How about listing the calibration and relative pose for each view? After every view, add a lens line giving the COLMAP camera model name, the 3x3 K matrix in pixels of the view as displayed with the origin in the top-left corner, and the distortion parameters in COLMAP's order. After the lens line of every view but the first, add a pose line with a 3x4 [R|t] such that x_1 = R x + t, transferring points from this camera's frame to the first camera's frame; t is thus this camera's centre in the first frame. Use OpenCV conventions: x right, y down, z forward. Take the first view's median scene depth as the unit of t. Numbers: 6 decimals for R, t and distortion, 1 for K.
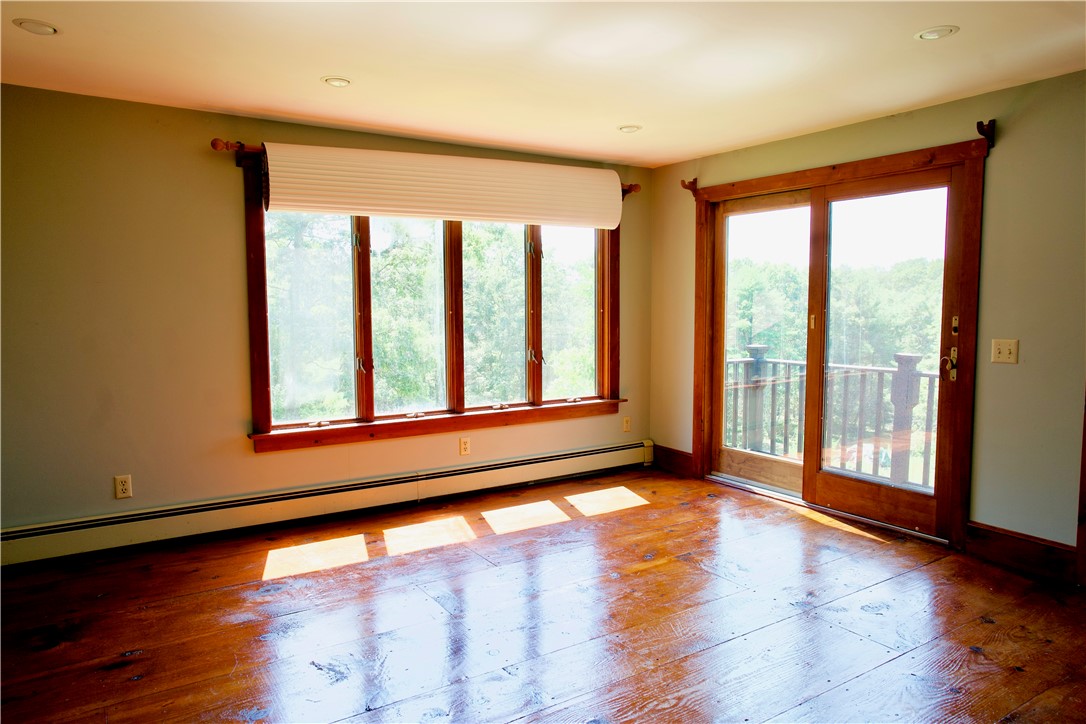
lens RADIAL K [[718.2, 0, 543.0], [0, 718.2, 362.0], [0, 0, 1]] dist [-0.047424, 0.052038]
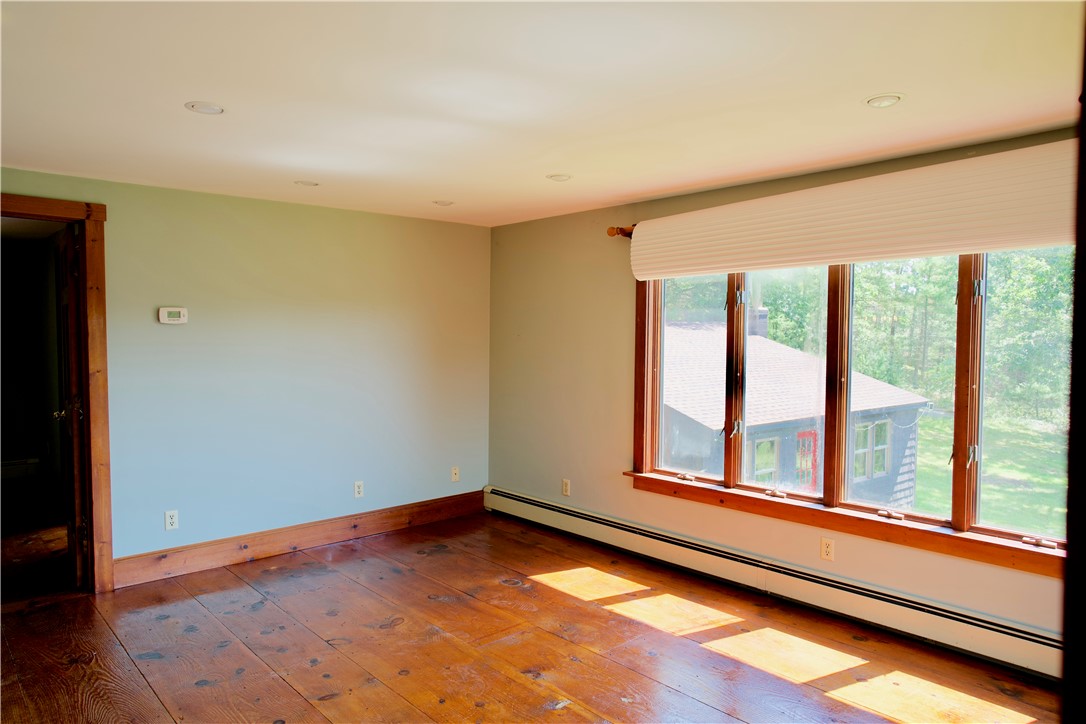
lens RADIAL K [[718.2, 0, 543.0], [0, 718.2, 362.0], [0, 0, 1]] dist [-0.047424, 0.052038]
pose [[0.160183, 0.040466, -0.986258, 0.668375], [-0.092250, 0.995400, 0.025858, -0.086766], [0.982767, 0.086840, 0.163179, 0.611198]]
